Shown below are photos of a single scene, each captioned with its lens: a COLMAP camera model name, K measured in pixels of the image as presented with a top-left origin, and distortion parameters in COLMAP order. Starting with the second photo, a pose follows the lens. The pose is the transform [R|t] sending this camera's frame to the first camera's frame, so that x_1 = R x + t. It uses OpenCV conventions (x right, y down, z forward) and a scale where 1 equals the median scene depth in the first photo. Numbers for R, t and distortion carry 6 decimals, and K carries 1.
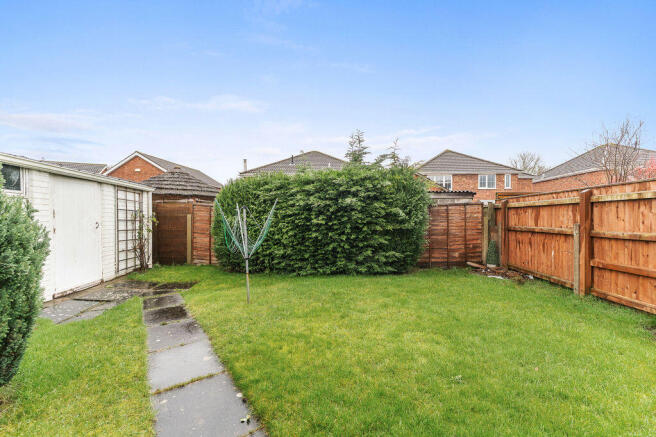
lens RADIAL K [[274.2, 0, 327.4], [0, 274.2, 218.3], [0, 0, 1]] dist [-0.001327, -0.001000]
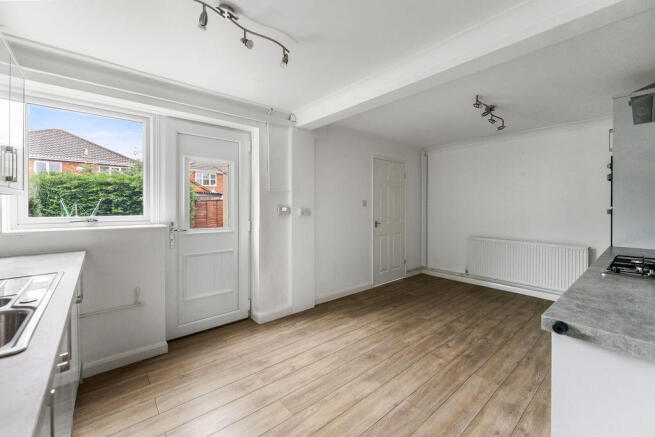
lens RADIAL K [[273.7, 0, 333.2], [0, 273.7, 207.2], [0, 0, 1]] dist [-0.001327, -0.001000]
pose [[0.689910, -0.000958, 0.723894, -0.298374], [0.003896, 0.999990, -0.002389, -0.001064], [-0.723884, 0.004468, 0.689907, -0.891720]]
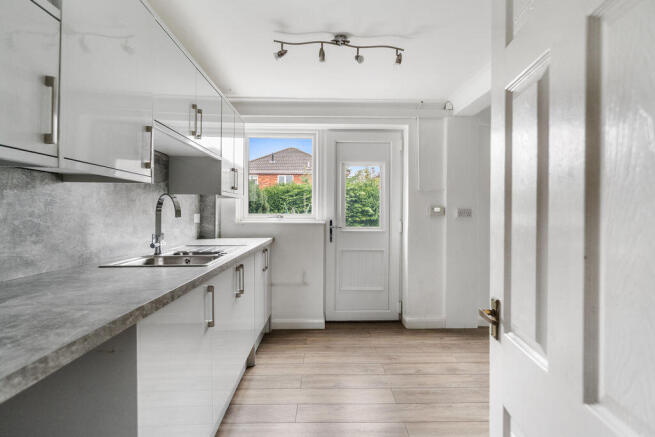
lens RADIAL K [[333.6, 0, 323.3], [0, 333.6, 214.8], [0, 0, 1]] dist [-0.001528, -0.000031]
pose [[0.995431, 0.004919, 0.095361, -0.221988], [-0.004686, 0.999985, -0.002670, 0.015354], [-0.095373, 0.002211, 0.995439, -1.041332]]
